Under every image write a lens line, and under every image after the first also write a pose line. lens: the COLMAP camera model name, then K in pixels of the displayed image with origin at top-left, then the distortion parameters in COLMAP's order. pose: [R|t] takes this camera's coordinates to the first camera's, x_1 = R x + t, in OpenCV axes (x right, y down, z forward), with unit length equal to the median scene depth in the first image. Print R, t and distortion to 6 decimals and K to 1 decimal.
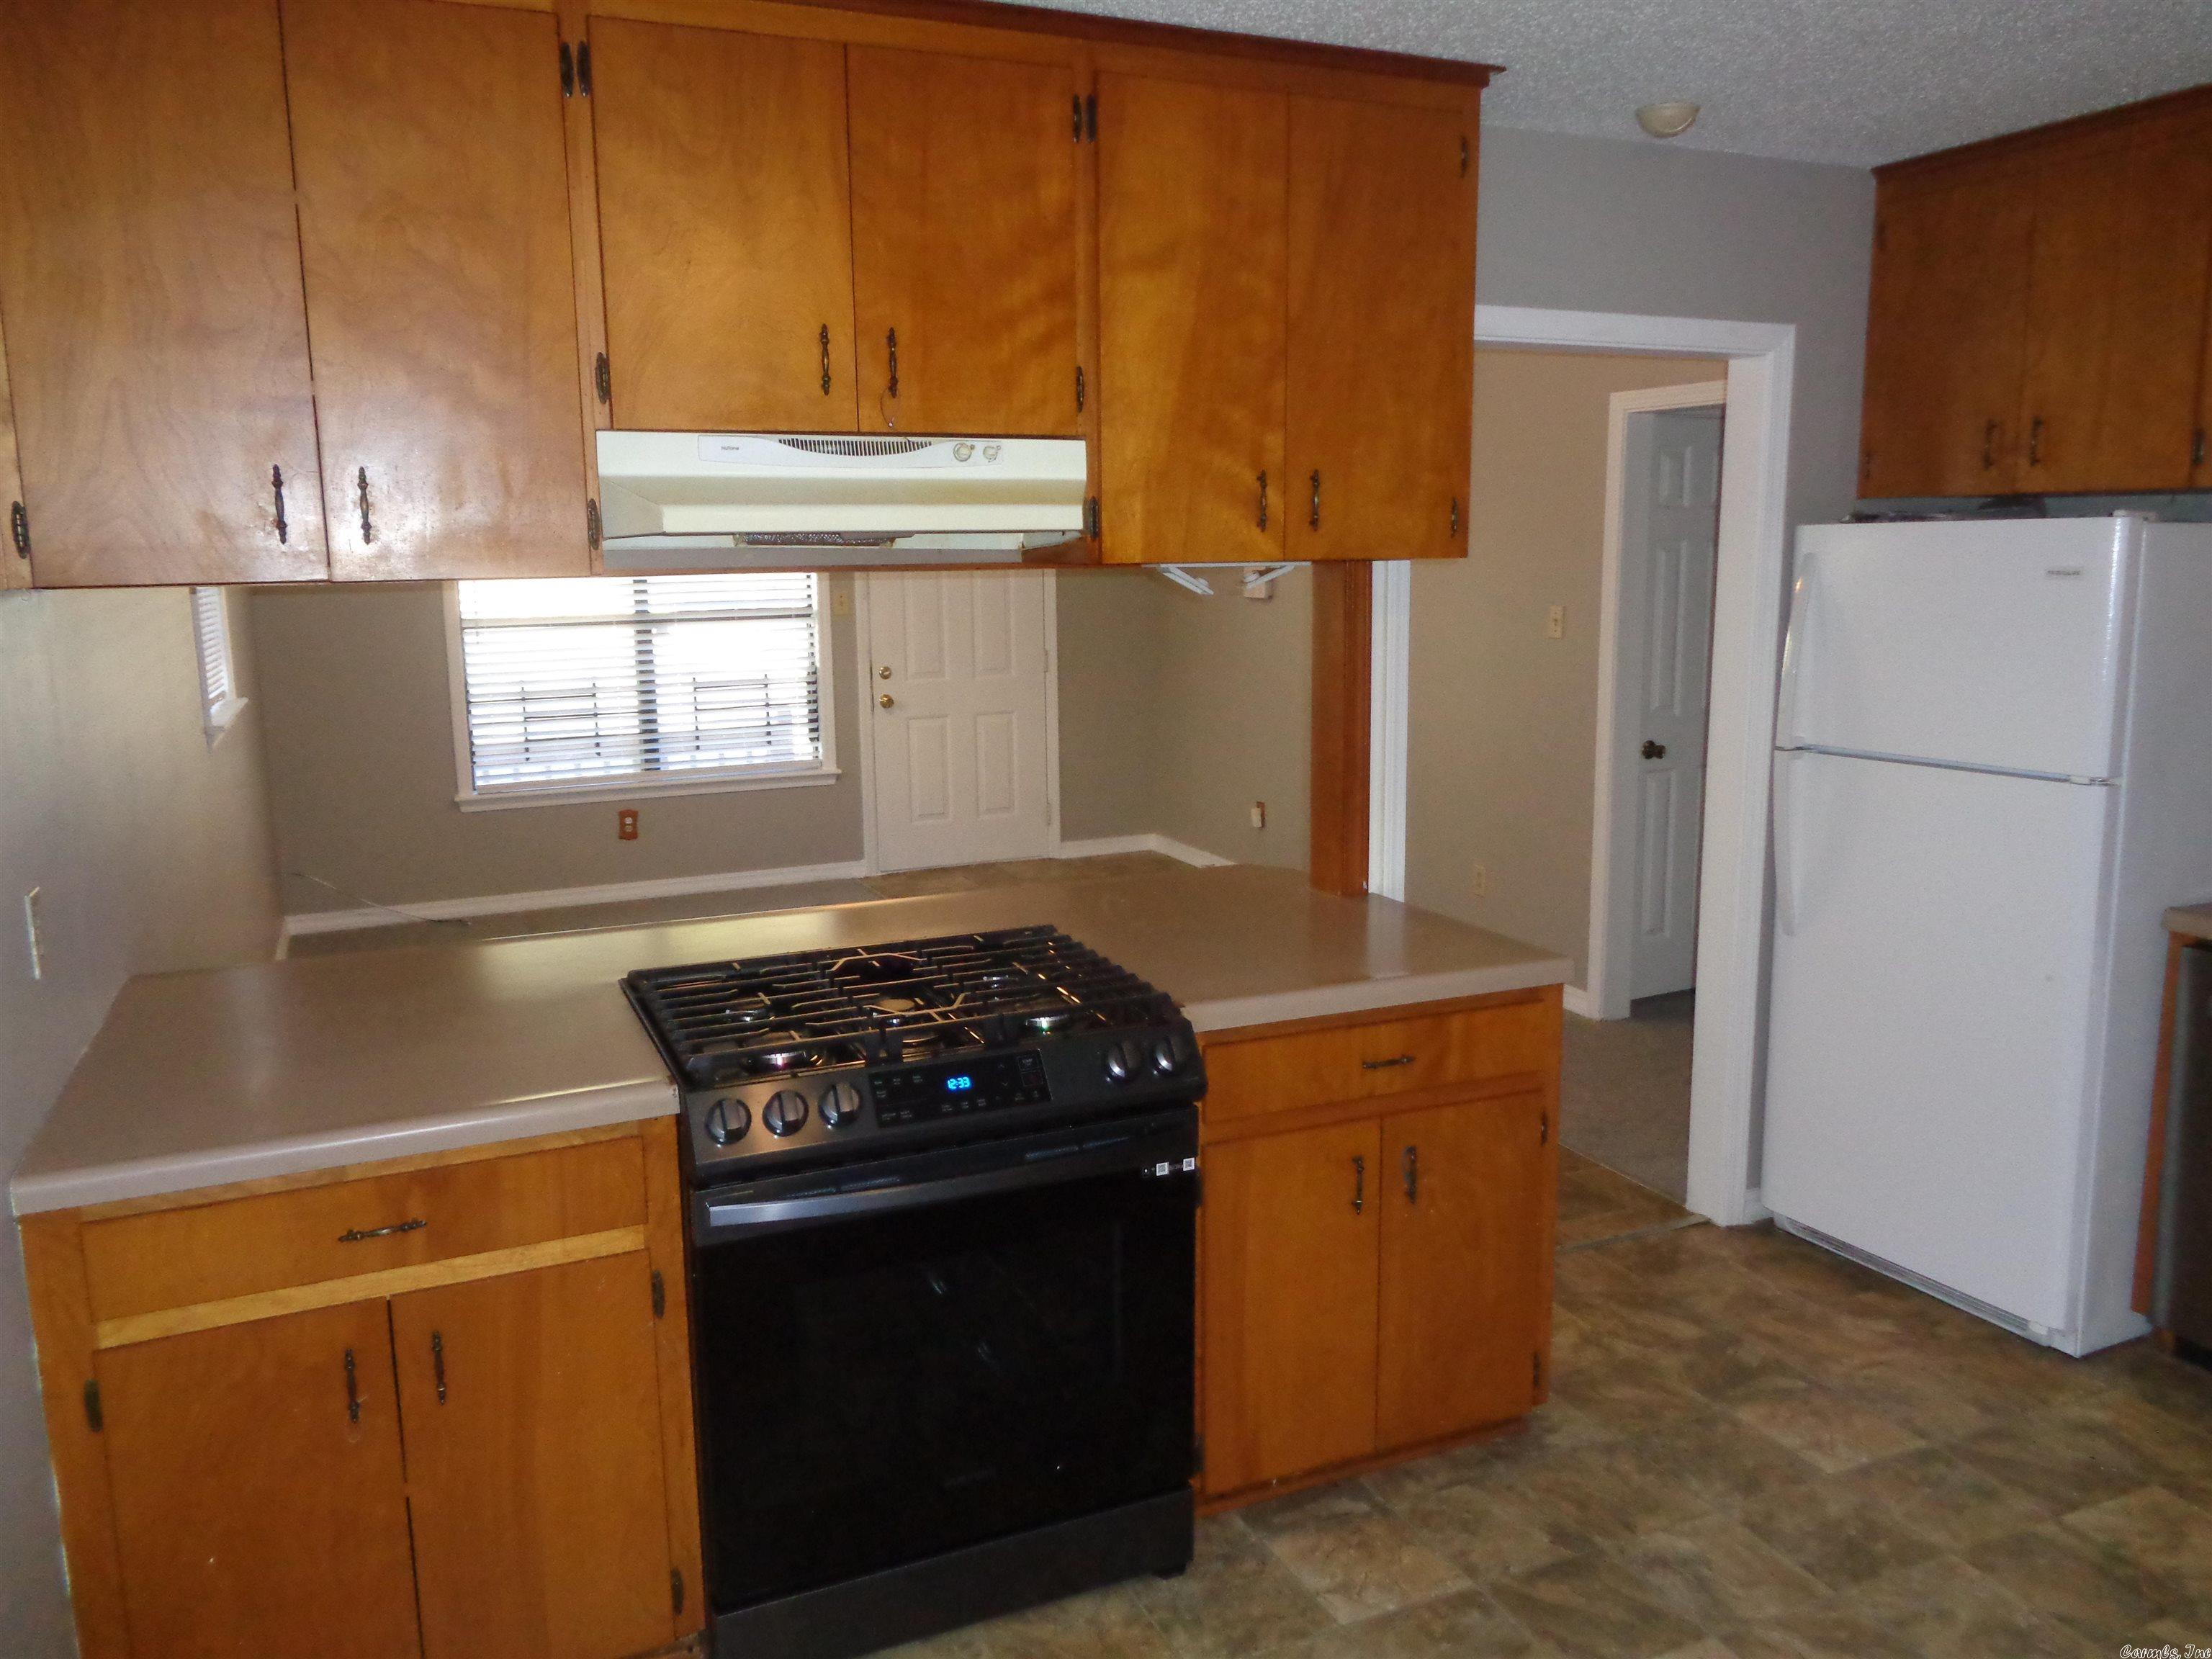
lens RADIAL K [[1663.8, 0, 1103.2], [0, 1663.8, 816.9], [0, 0, 1]] dist [0.003407, 0.001858]
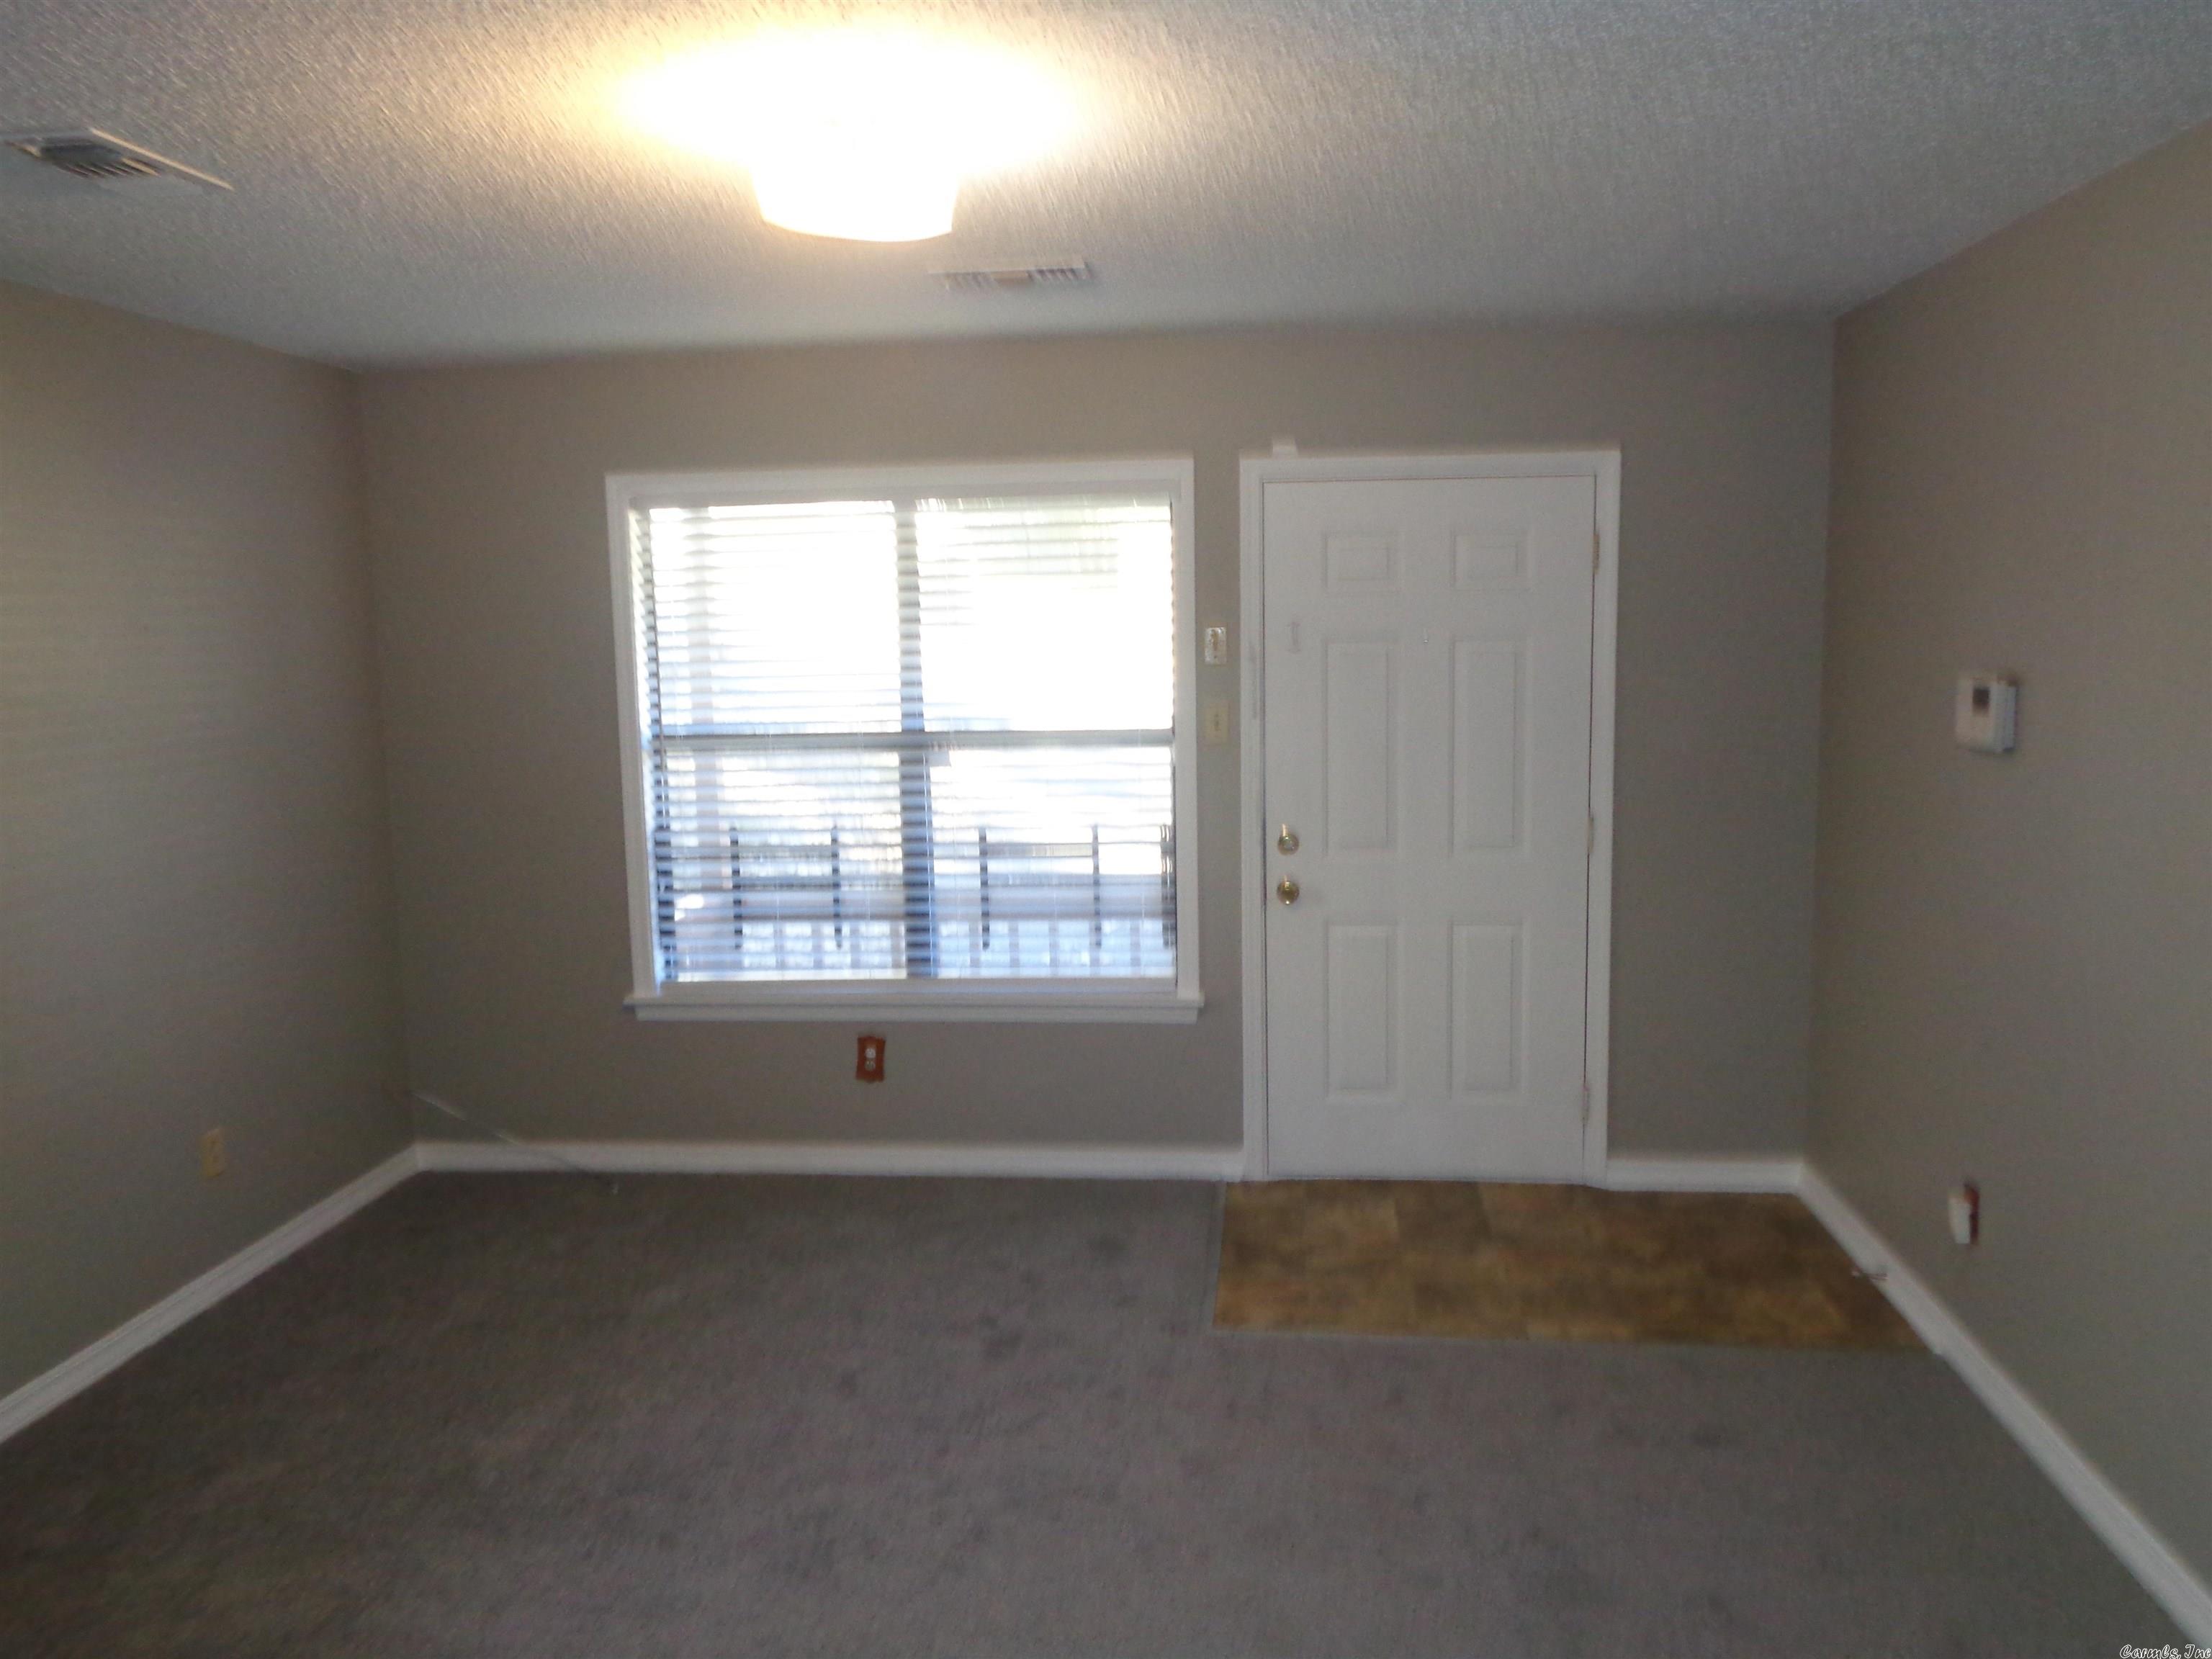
lens RADIAL K [[1663.8, 0, 1103.5], [0, 1663.8, 819.0], [0, 0, 1]] dist [0.003407, 0.001858]
pose [[0.873393, 0.058193, -0.483527, 0.096829], [-0.071368, 0.997411, -0.008872, -0.085255], [0.481759, 0.042257, 0.875284, 0.457018]]
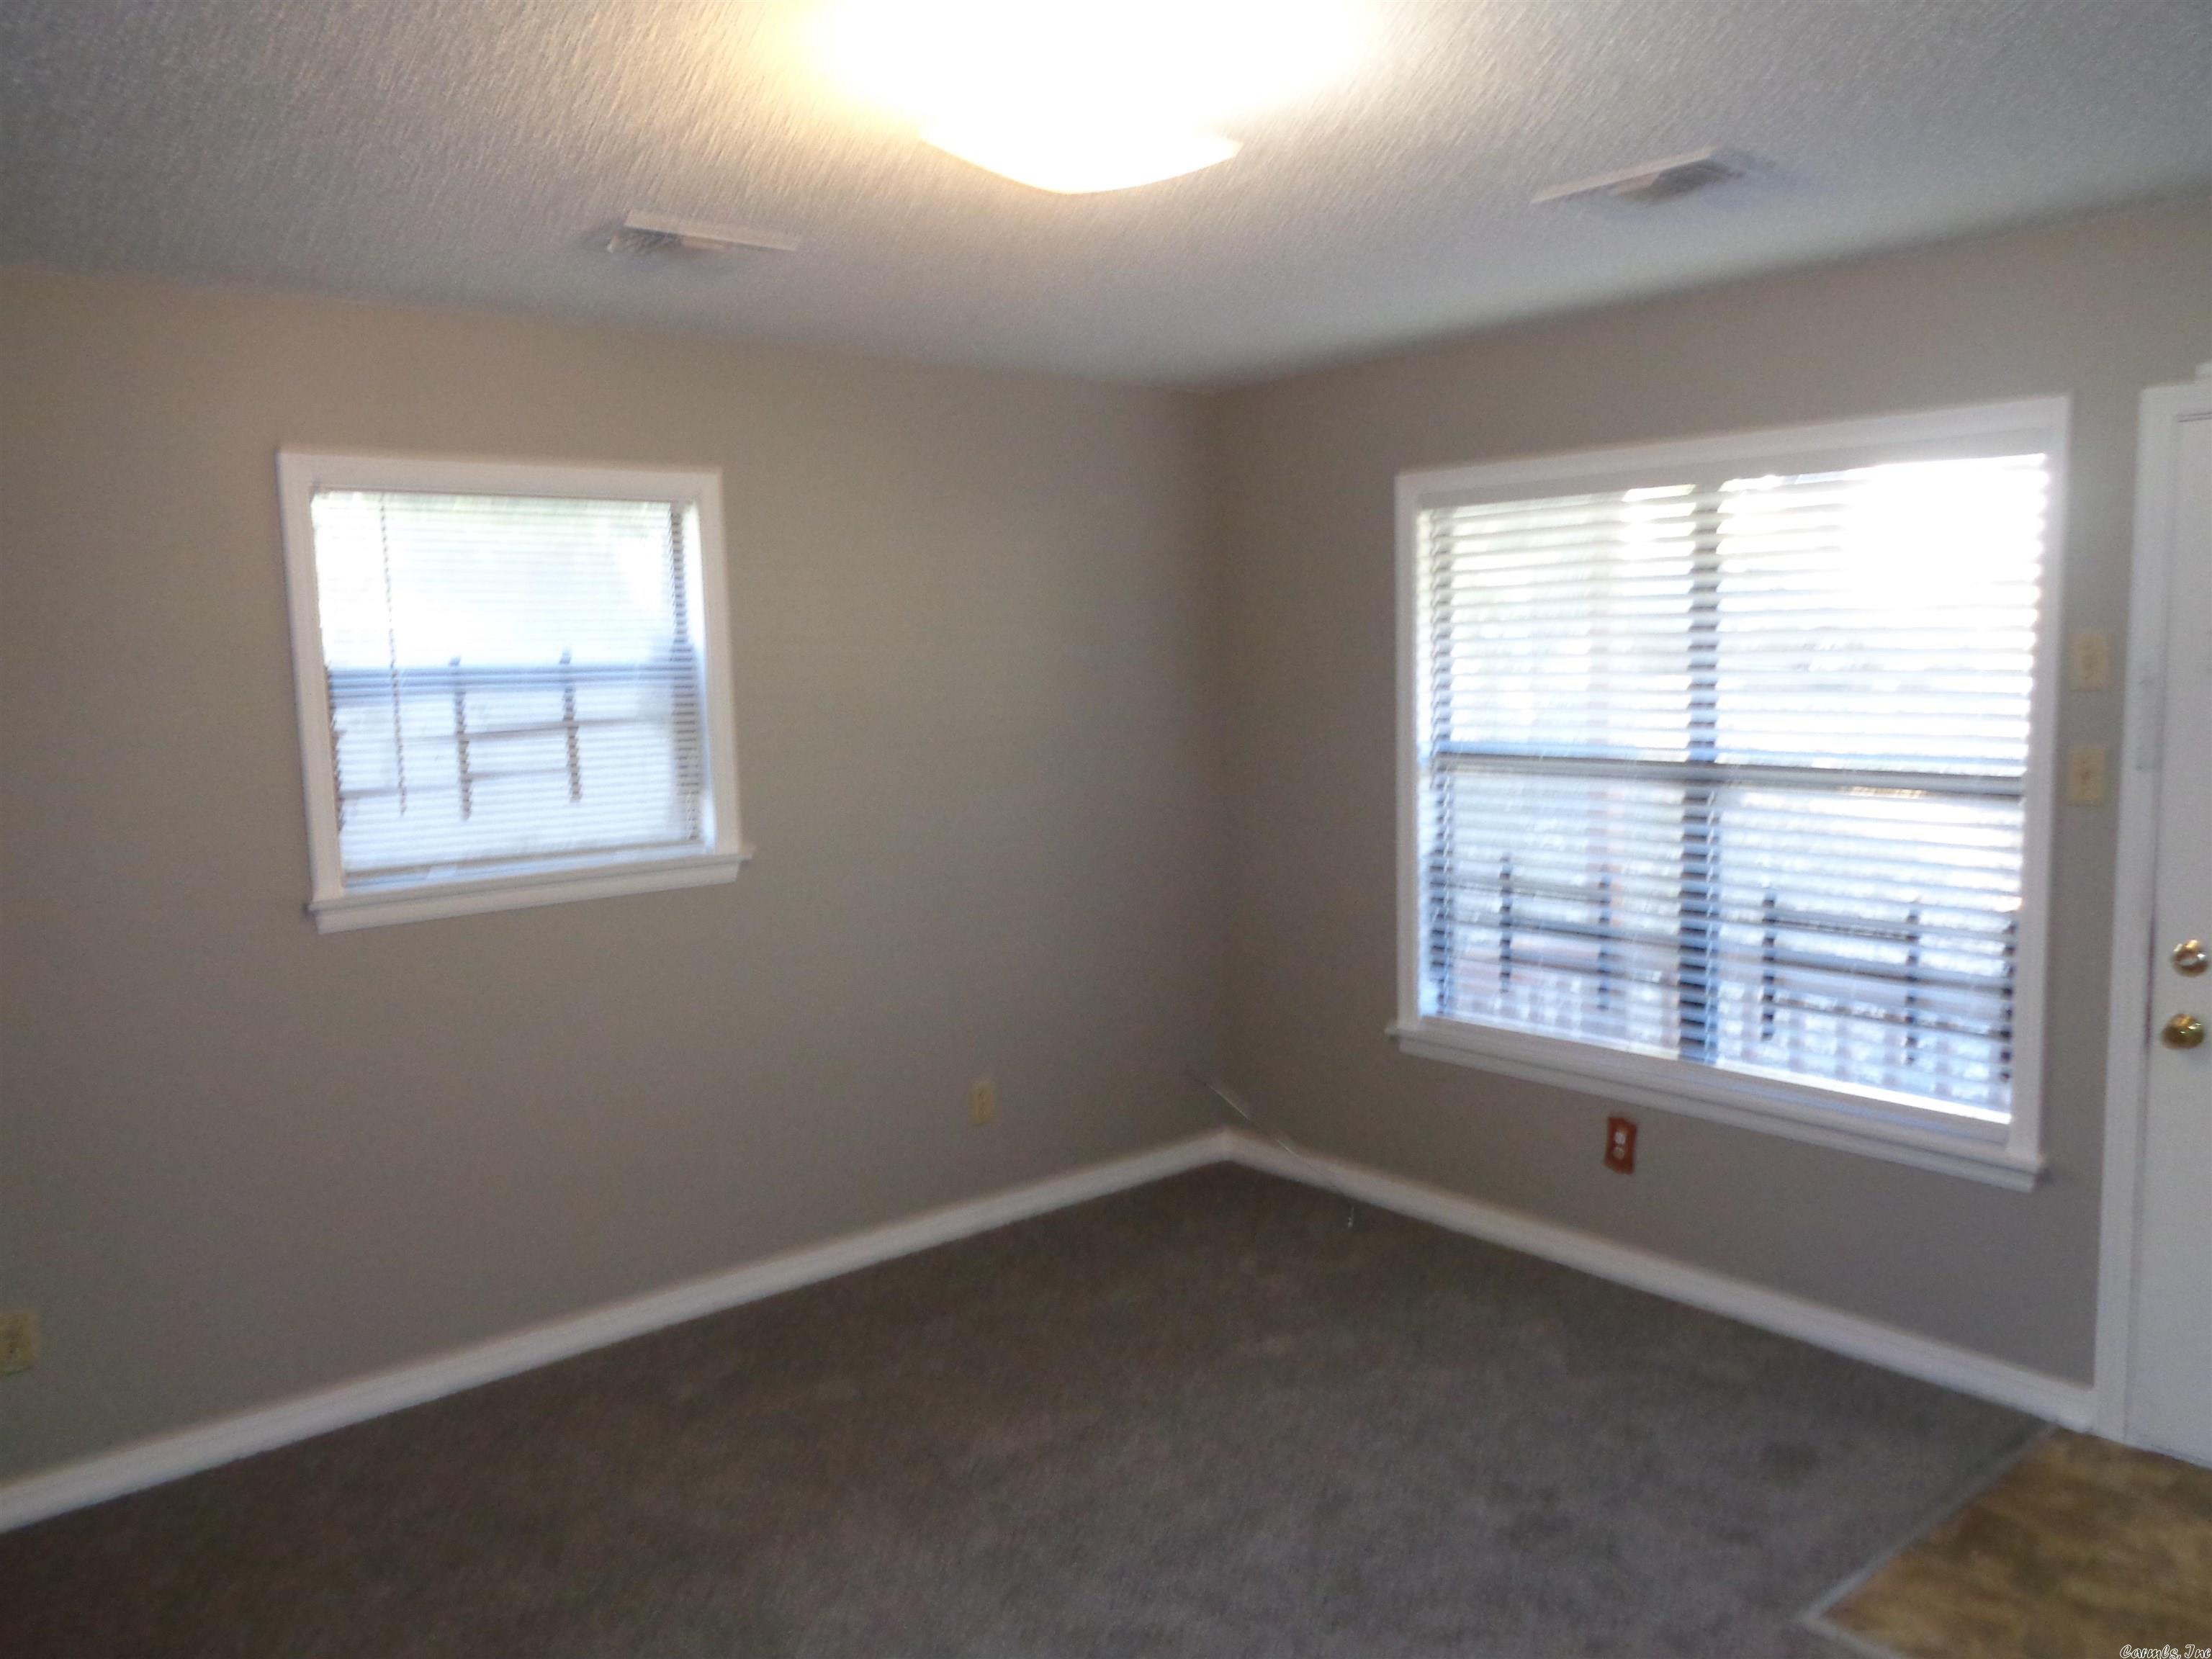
lens RADIAL K [[1663.8, 0, 1106.8], [0, 1663.8, 828.6], [0, 0, 1]] dist [0.003407, 0.001858]
pose [[0.287418, 0.117469, -0.950575, 0.168057], [-0.135165, 0.987493, 0.081163, -0.115119], [0.948220, 0.105157, 0.299701, 0.640535]]
